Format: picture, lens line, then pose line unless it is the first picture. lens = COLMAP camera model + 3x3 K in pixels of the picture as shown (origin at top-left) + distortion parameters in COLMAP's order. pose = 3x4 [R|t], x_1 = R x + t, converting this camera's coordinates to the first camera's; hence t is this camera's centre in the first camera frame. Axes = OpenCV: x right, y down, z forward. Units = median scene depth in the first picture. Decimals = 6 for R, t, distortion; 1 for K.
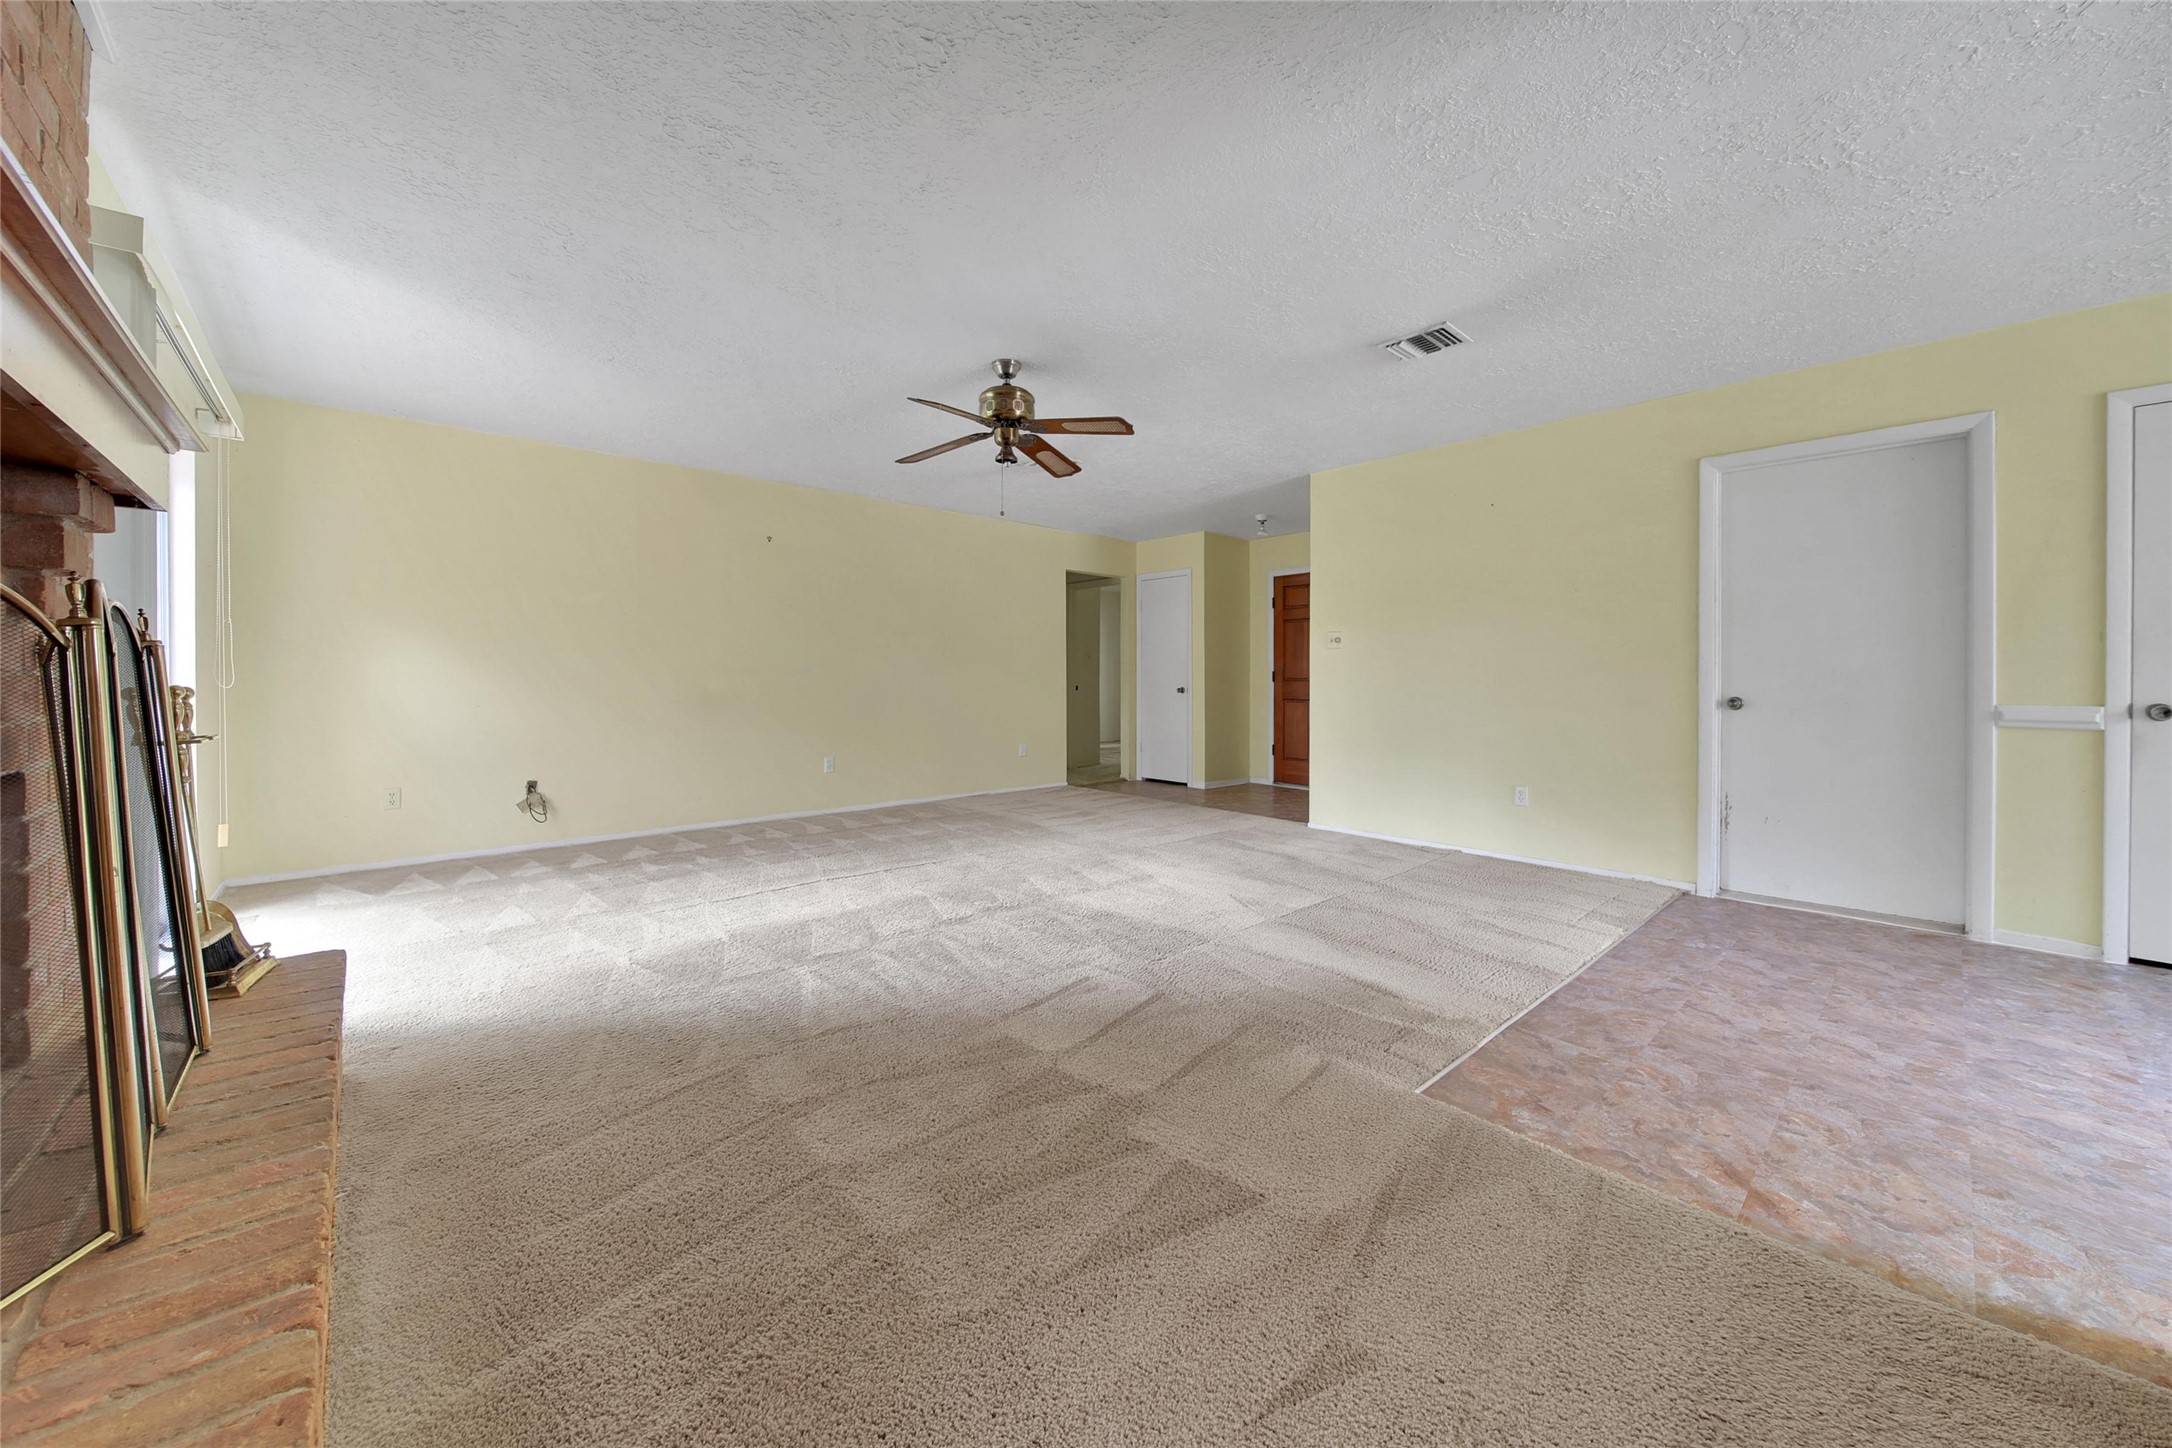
lens RADIAL K [[784.7, 0, 1074.3], [0, 784.7, 678.9], [0, 0, 1]] dist [-0.000012, -0.002679]
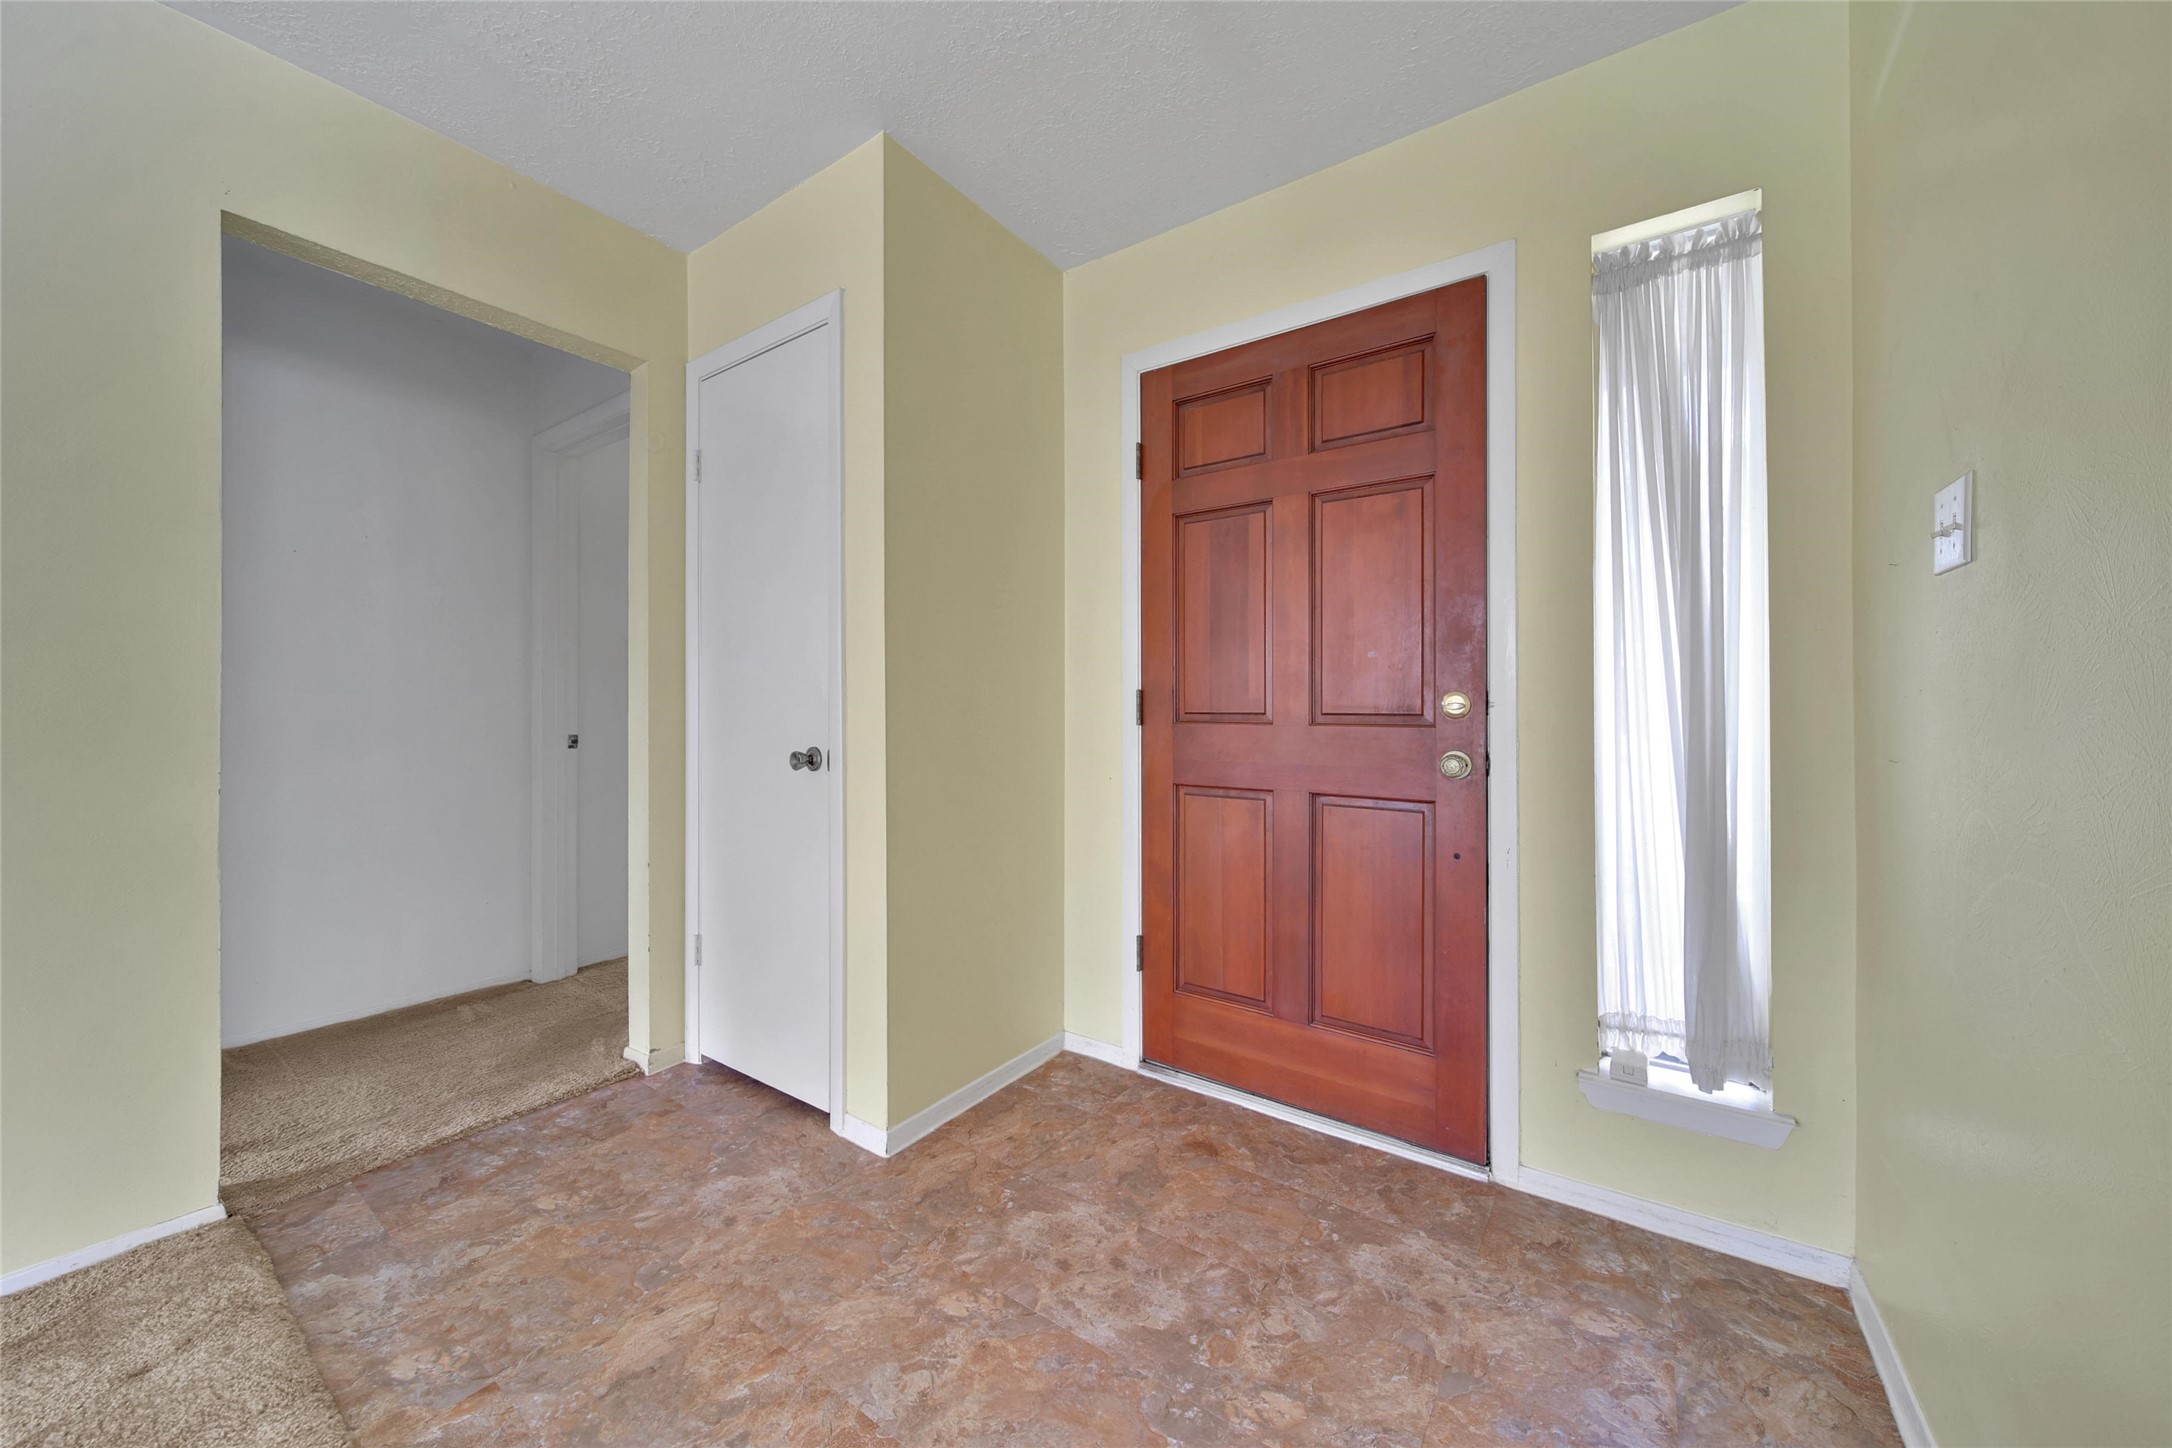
lens RADIAL K [[781.4, 0, 1094.2], [0, 781.4, 708.7], [0, 0, 1]] dist [-0.000576, -0.000208]
pose [[0.974908, -0.000091, 0.222608, 0.172633], [0.001292, 0.999985, -0.005253, -0.000977], [-0.222604, 0.005409, 0.974894, 0.723605]]
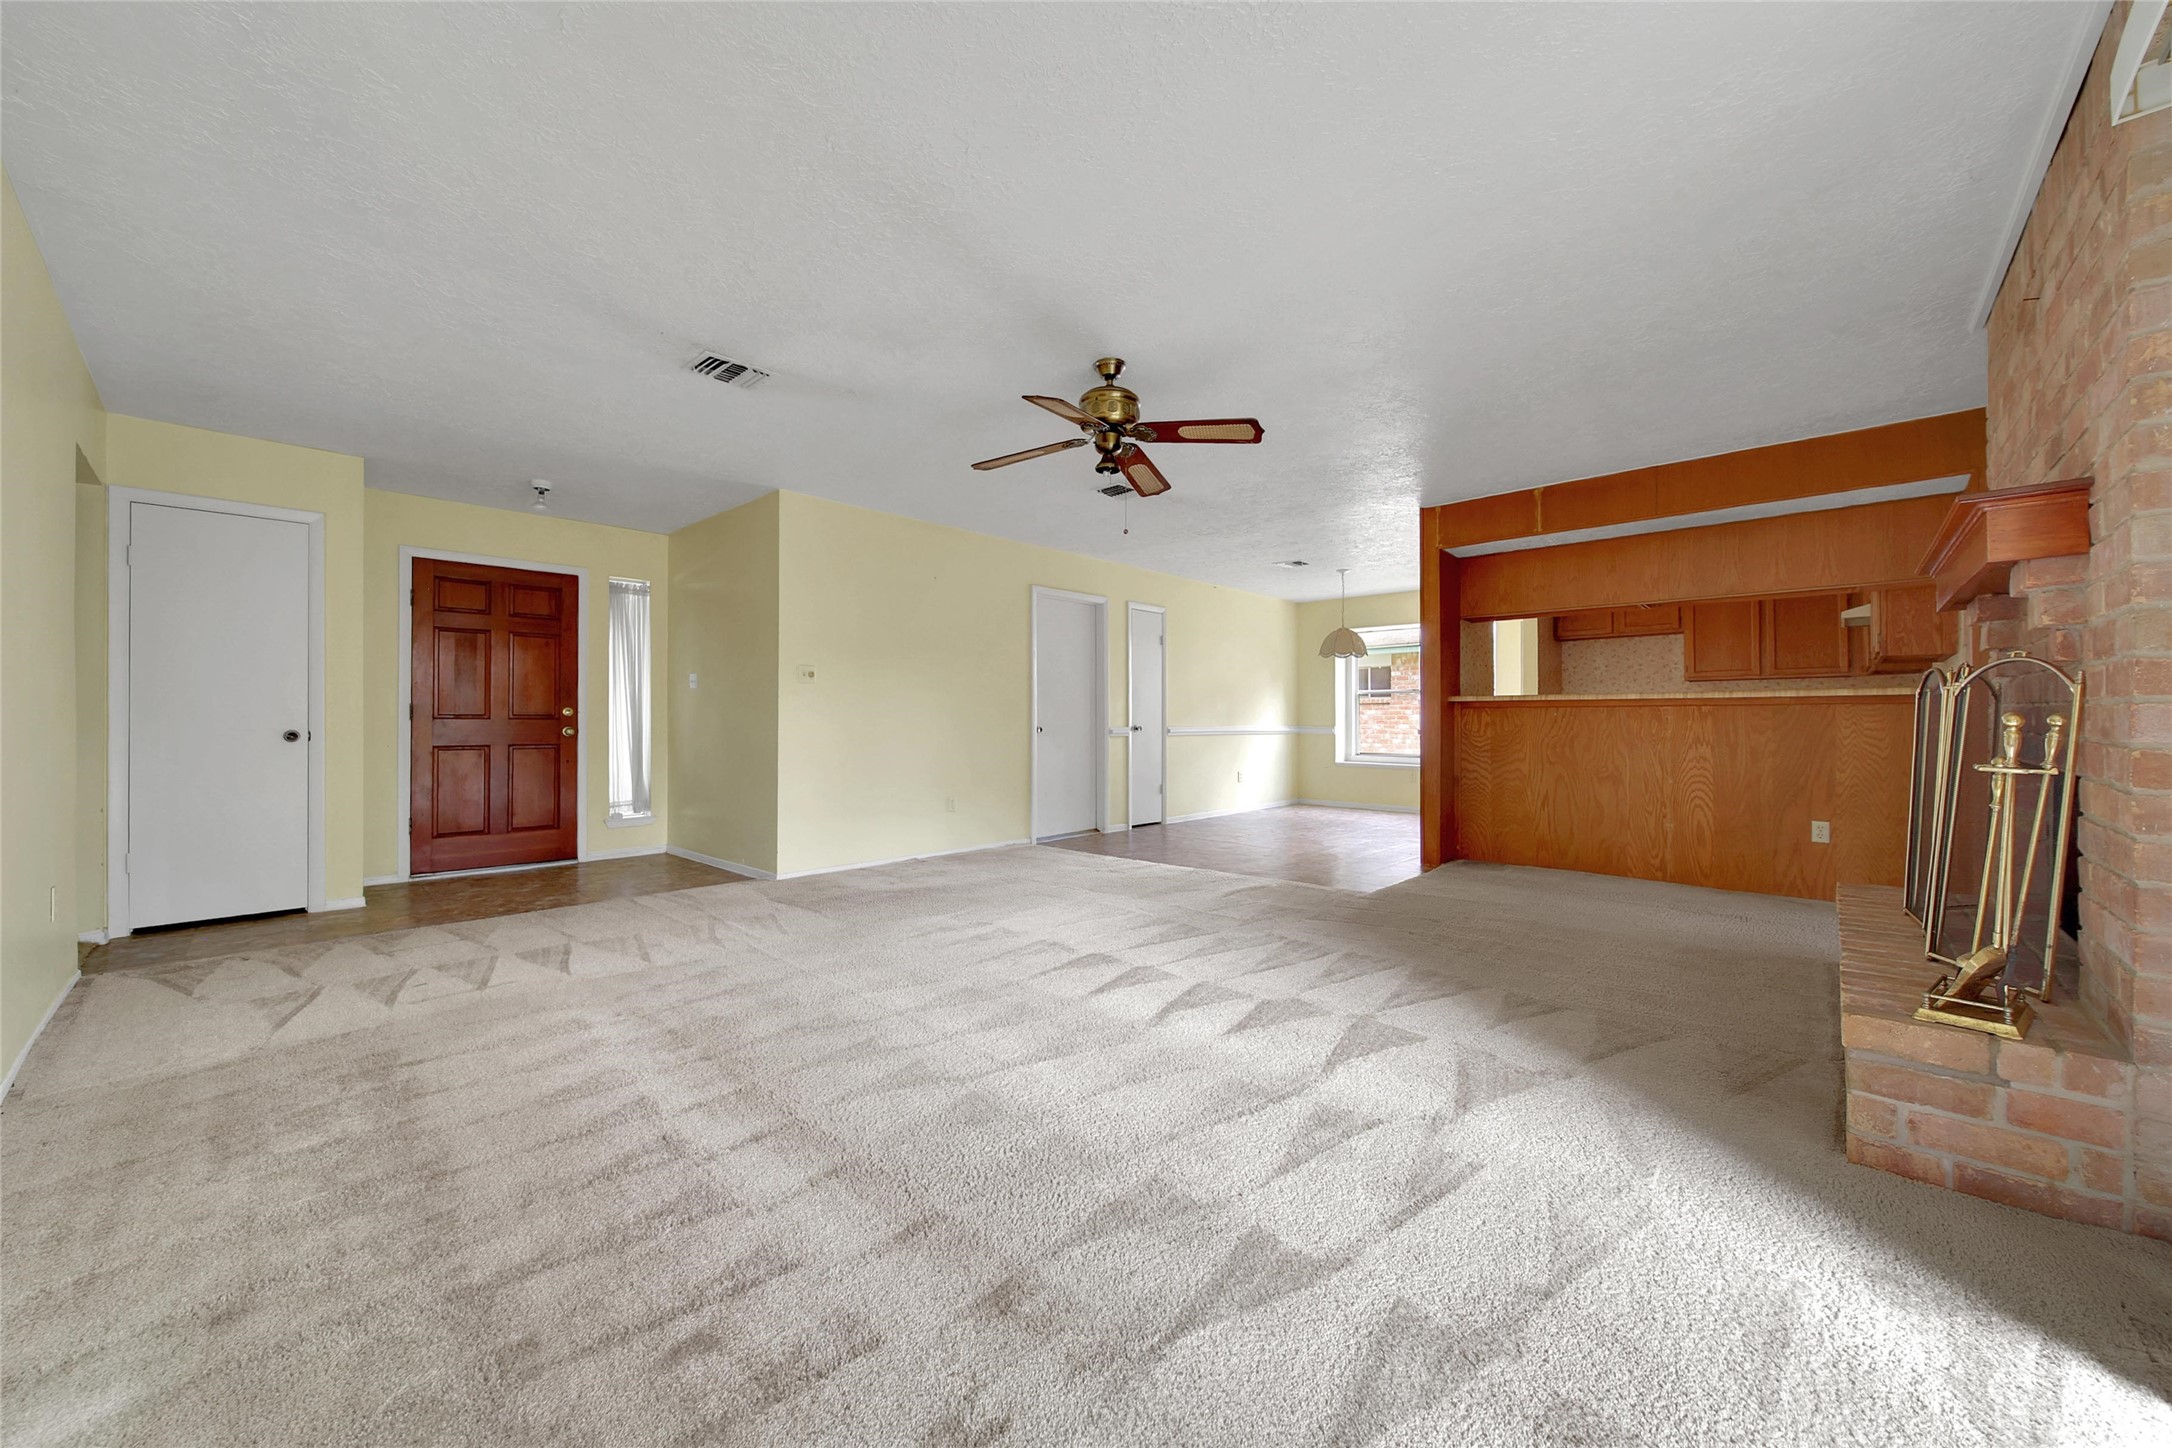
lens RADIAL K [[789.5, 0, 1086.0], [0, 789.5, 724.0], [0, 0, 1]] dist [-0.000285, -0.000036]
pose [[-0.086684, -0.007311, 0.996209, -0.445388], [-0.001059, 0.999973, 0.007247, 0.001946], [-0.996235, -0.000427, -0.086689, 0.511643]]
